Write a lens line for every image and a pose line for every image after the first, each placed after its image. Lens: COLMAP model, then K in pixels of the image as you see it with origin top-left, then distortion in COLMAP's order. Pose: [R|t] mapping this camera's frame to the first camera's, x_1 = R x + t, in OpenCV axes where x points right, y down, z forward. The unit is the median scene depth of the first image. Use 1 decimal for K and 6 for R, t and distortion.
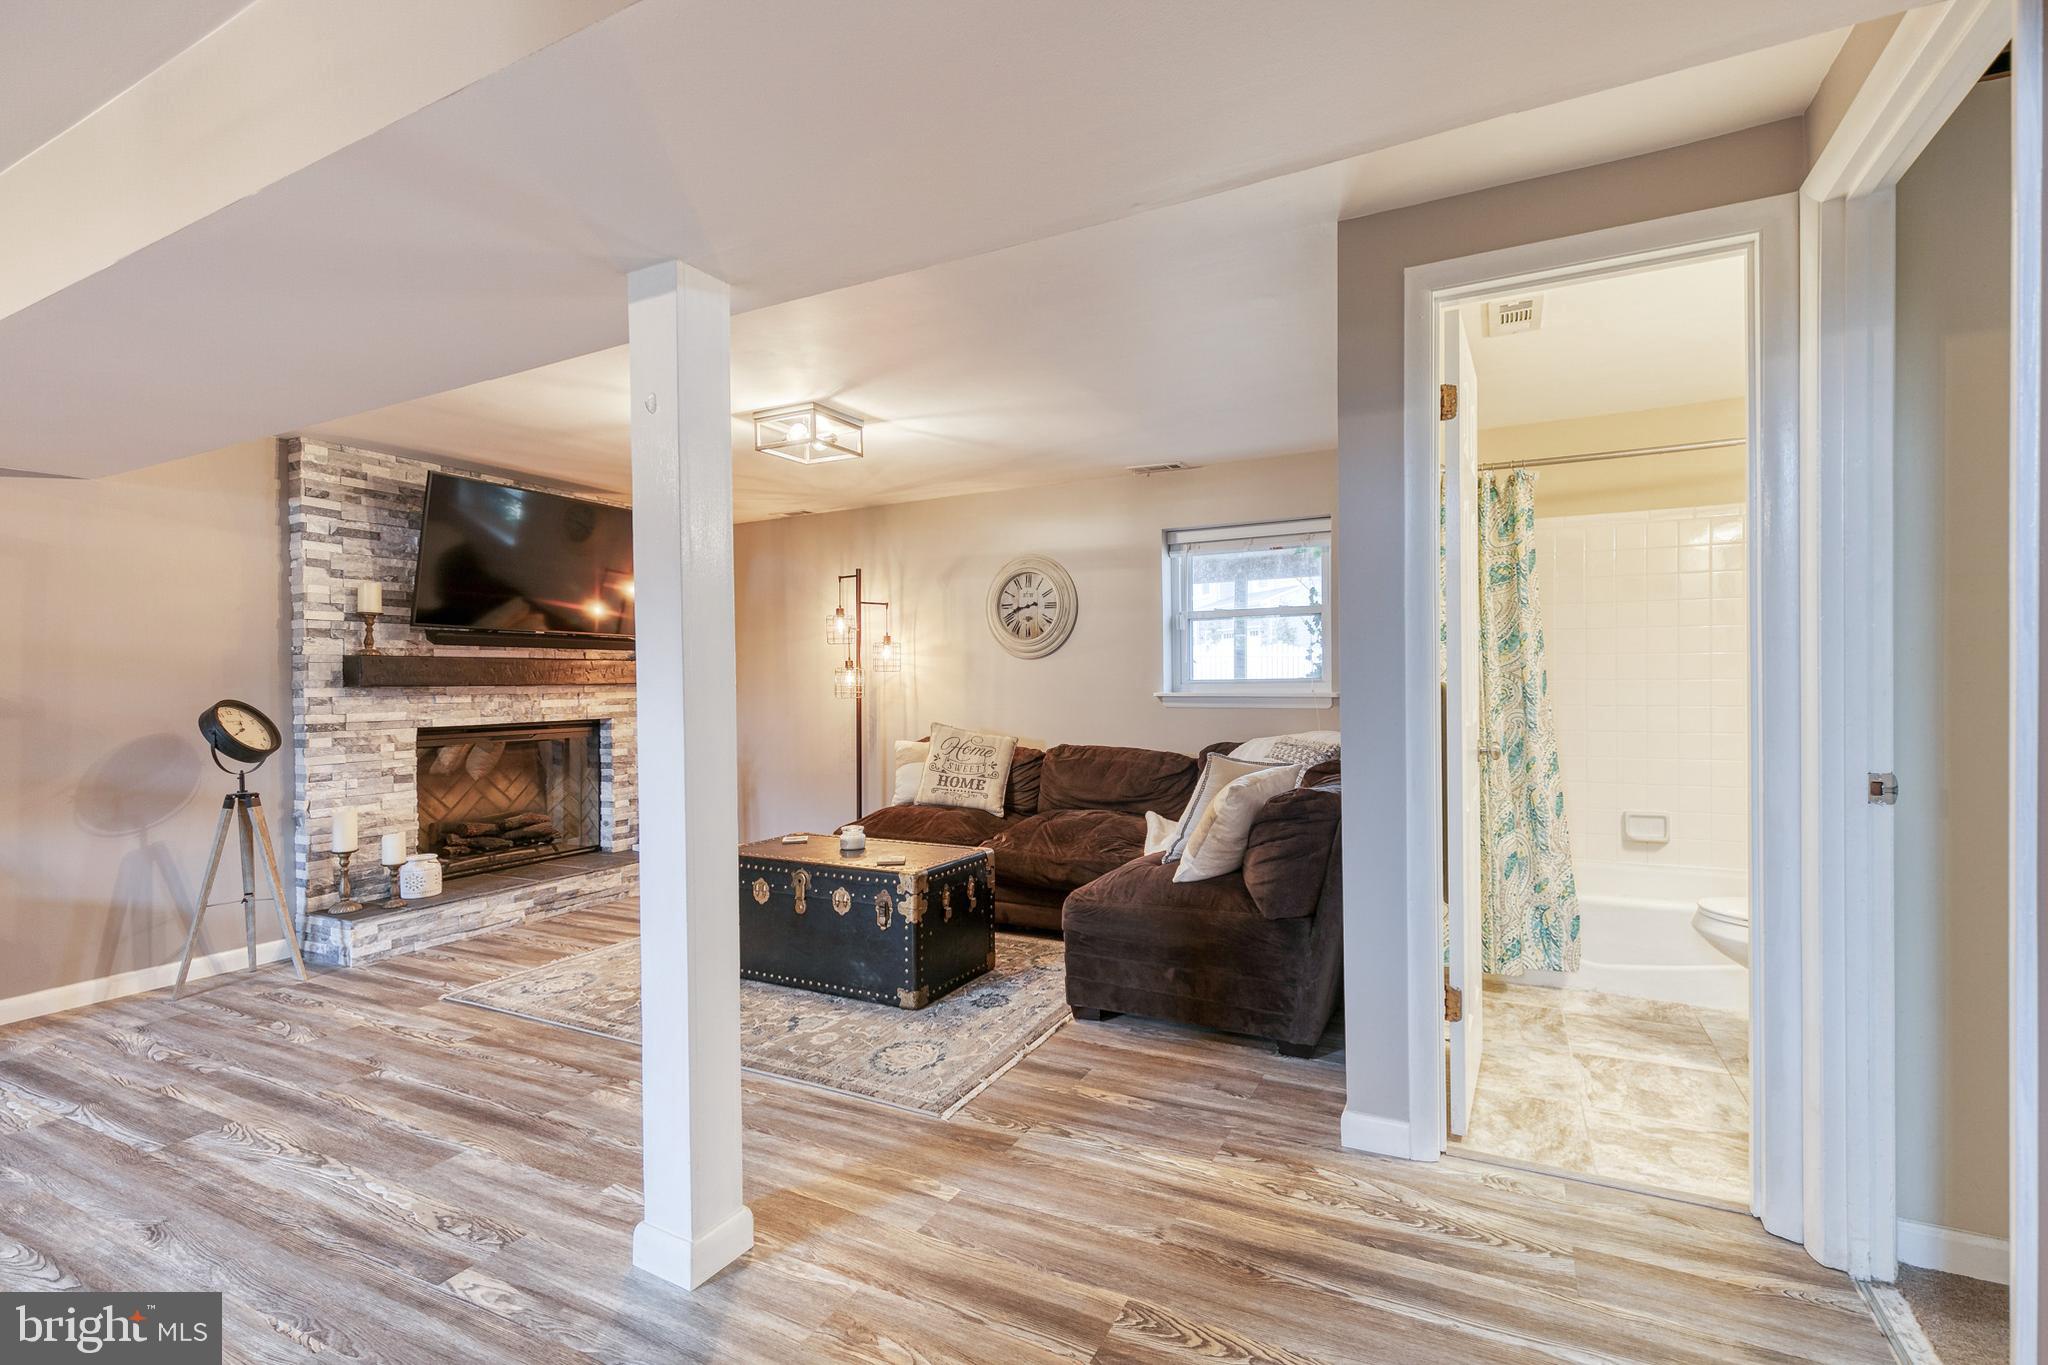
lens RADIAL K [[923.8, 0, 1007.7], [0, 923.8, 685.6], [0, 0, 1]] dist [0.011219, -0.002937]
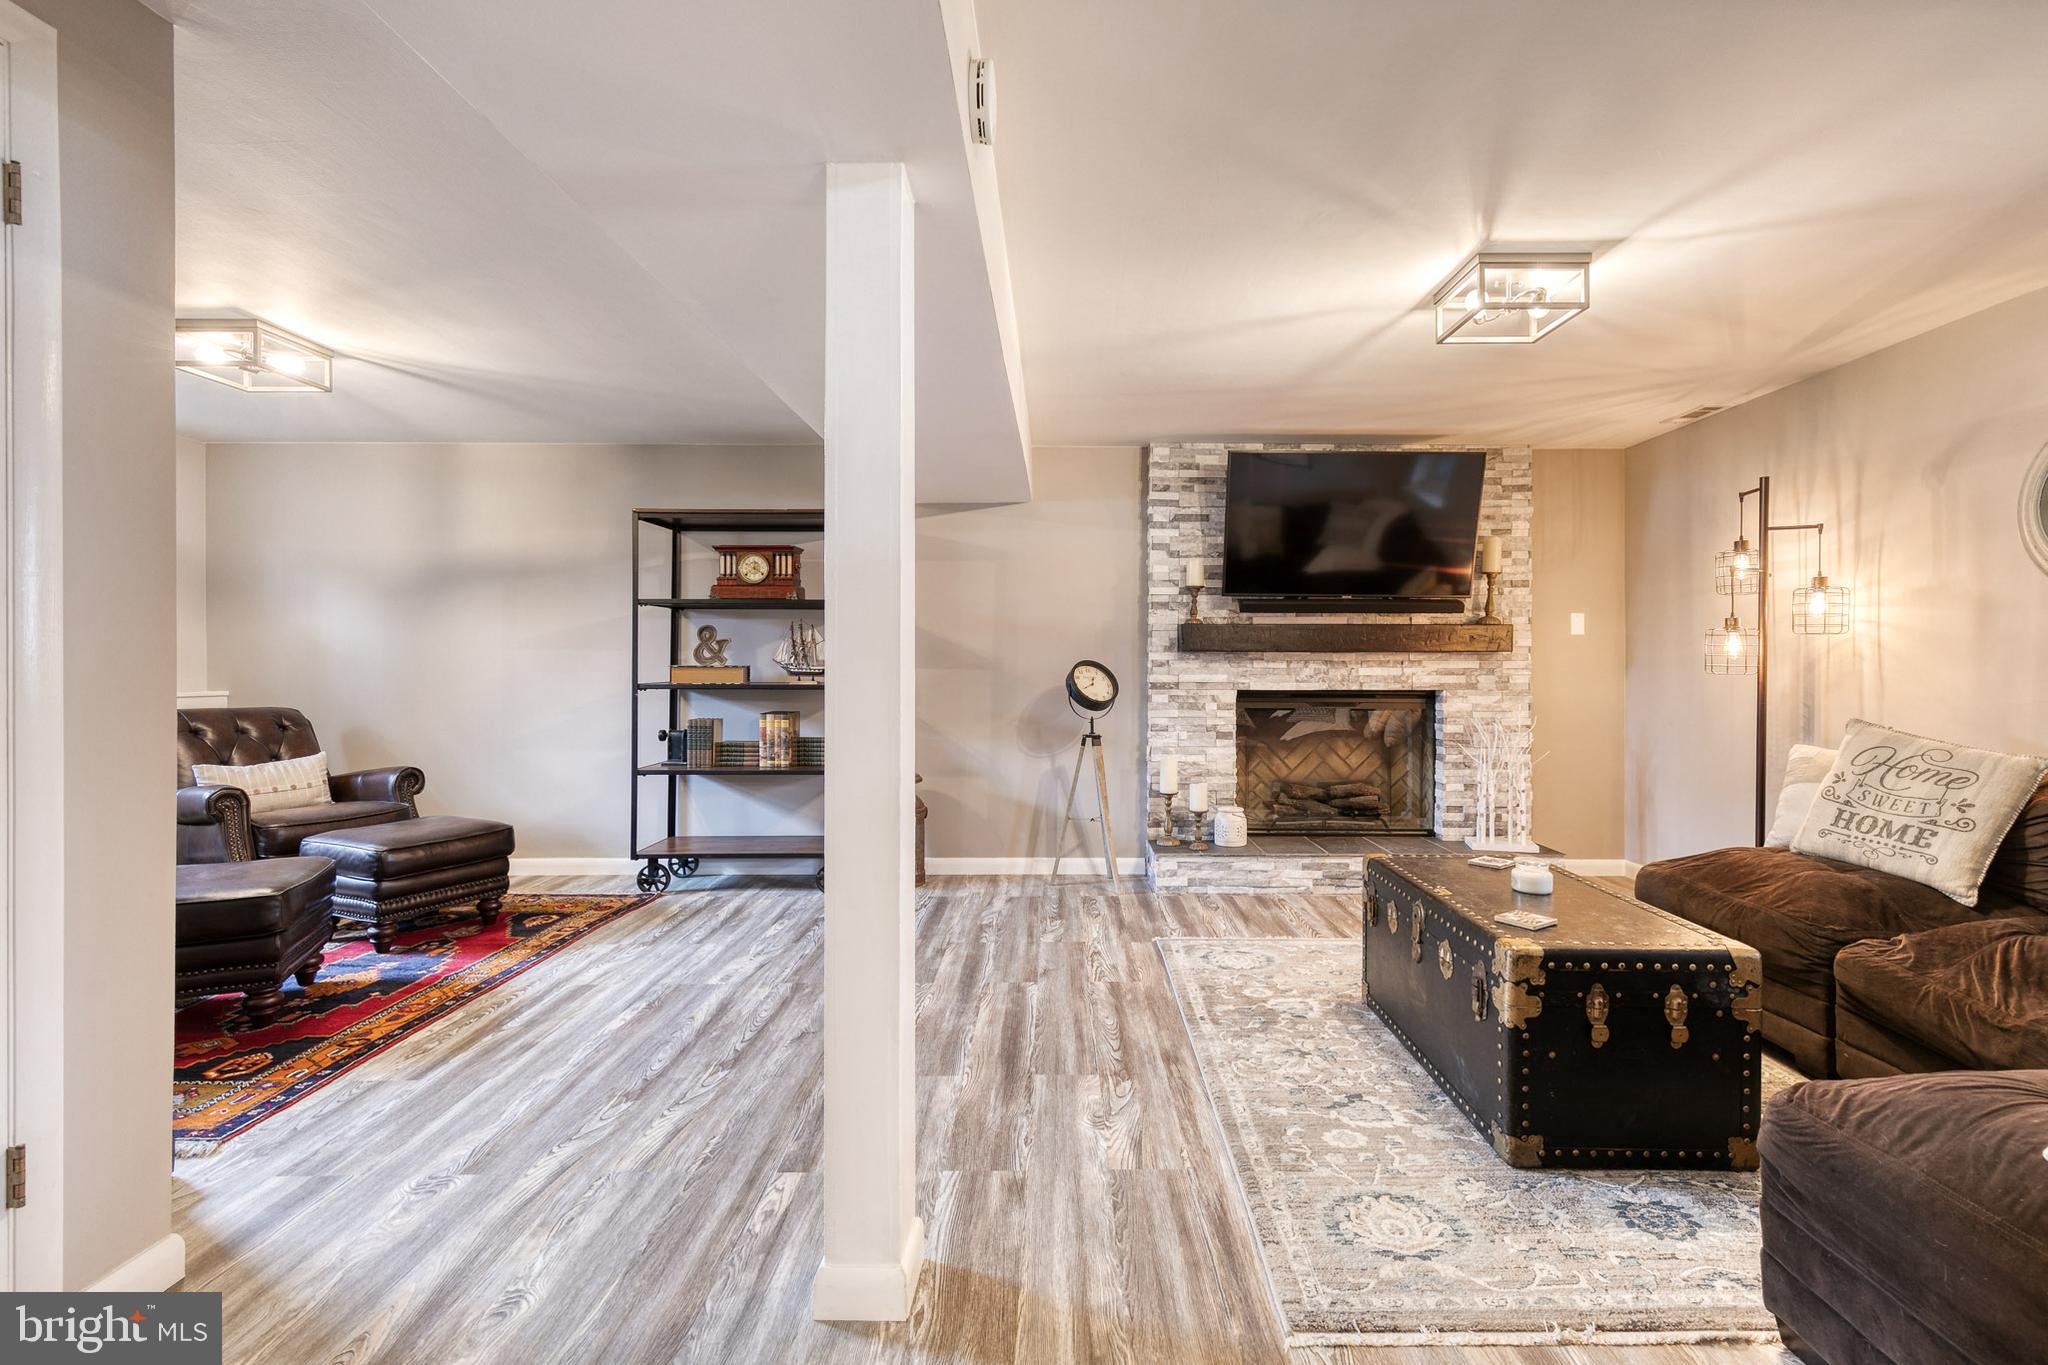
lens RADIAL K [[923.8, 0, 1074.2], [0, 923.8, 657.2], [0, 0, 1]] dist [0.011219, -0.002937]
pose [[0.483949, 0.009972, -0.875040, 0.234880], [-0.011815, 0.999918, 0.004860, 0.004472], [0.875017, 0.007986, 0.484027, 0.333424]]
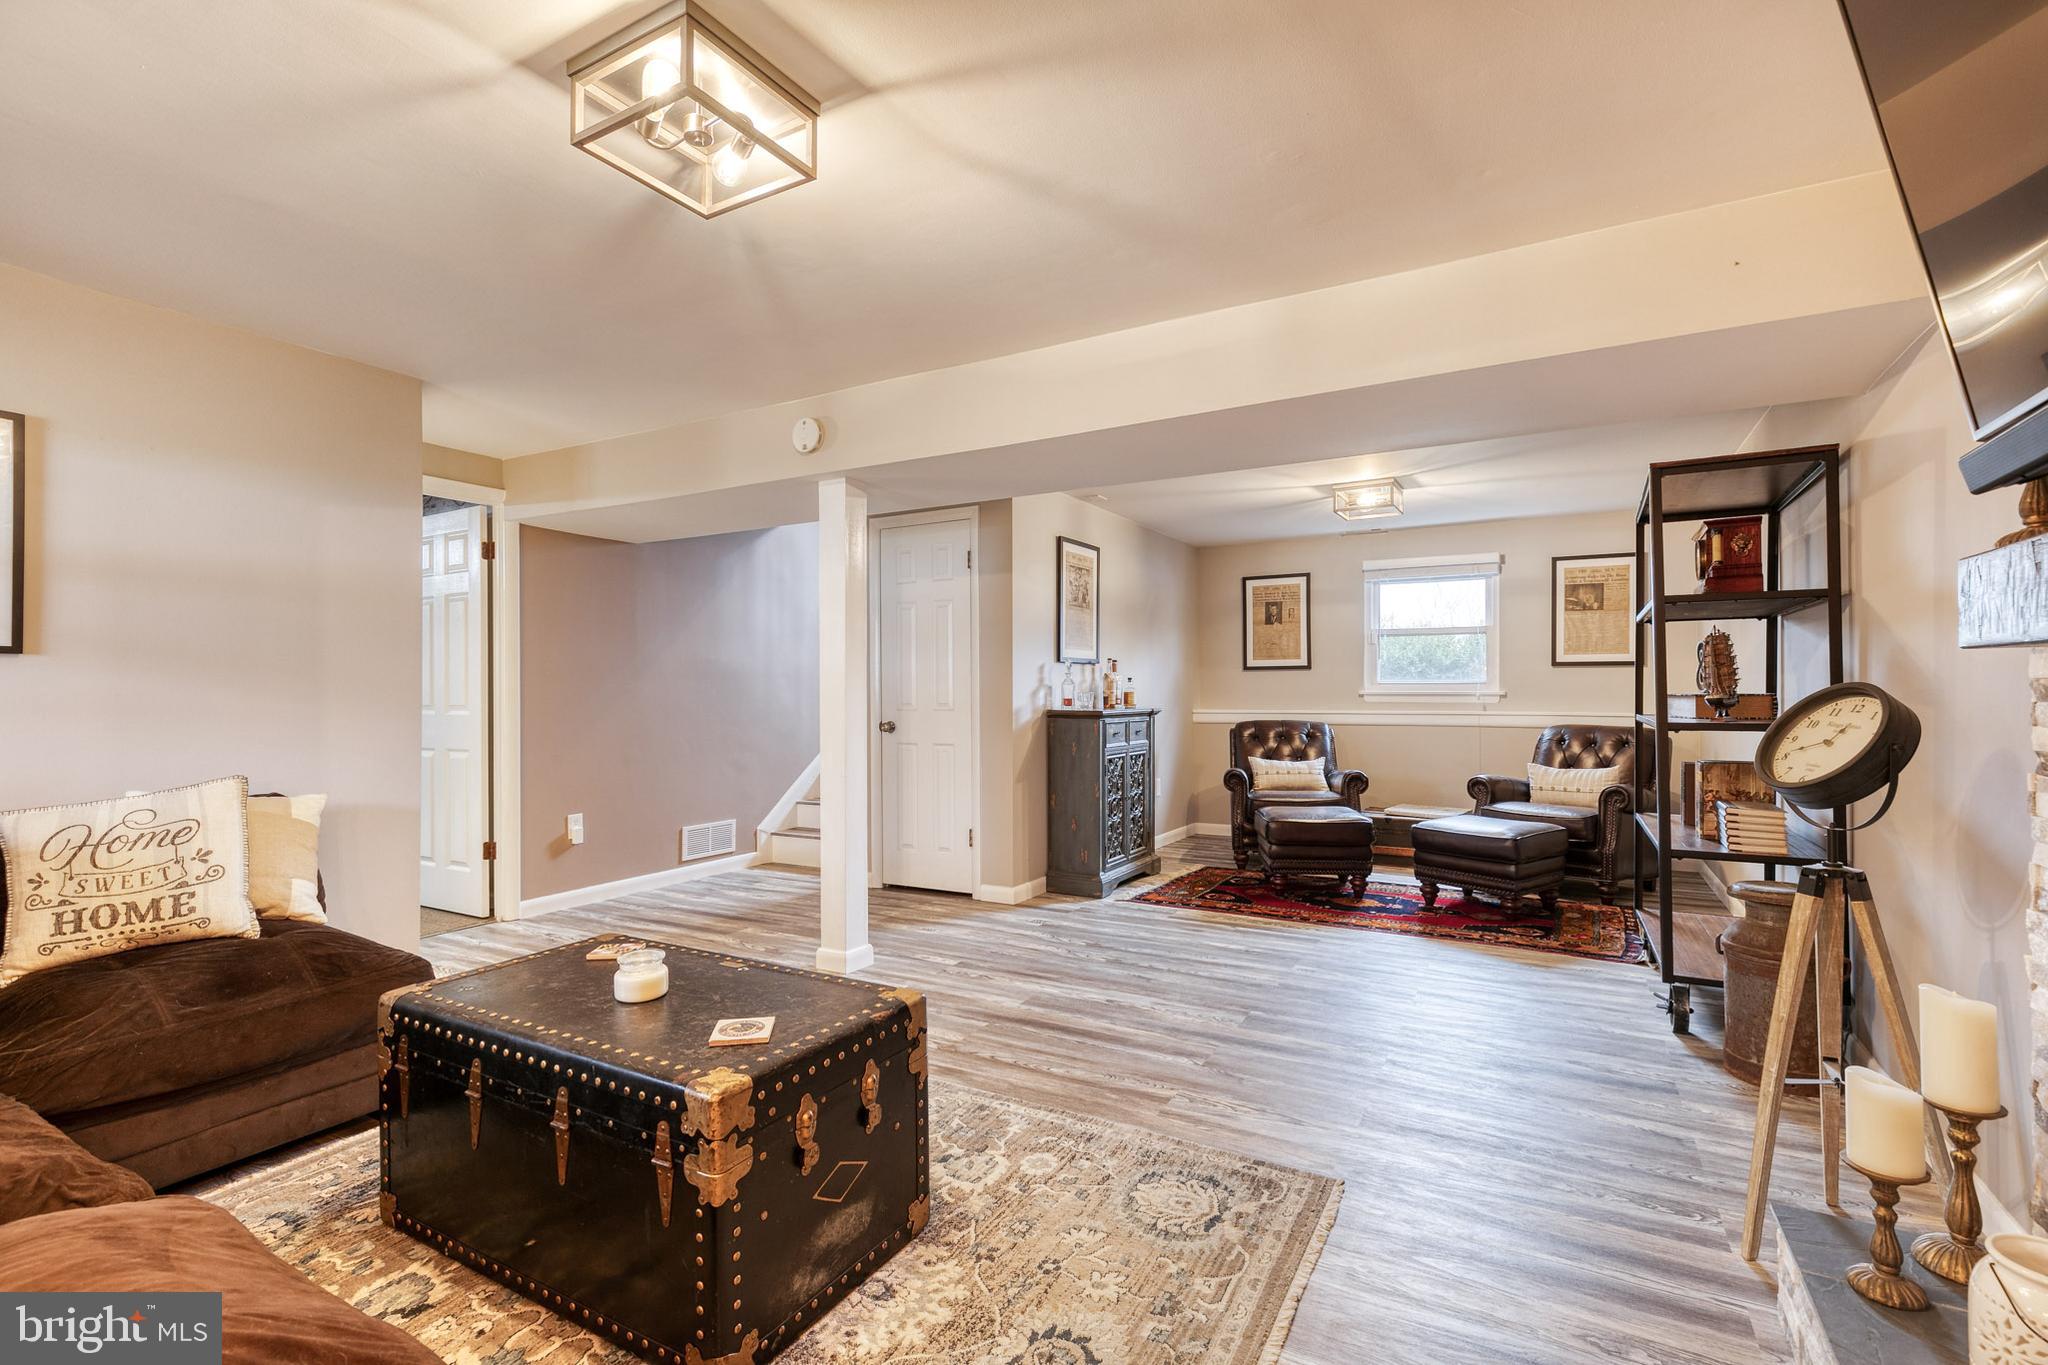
lens RADIAL K [[923.8, 0, 1030.5], [0, 923.8, 687.3], [0, 0, 1]] dist [0.011219, -0.002937]
pose [[-0.999784, 0.015919, 0.013396, -0.352470], [0.015983, 0.999861, 0.004721, 0.006218], [-0.013319, 0.004934, -0.999899, 1.350947]]
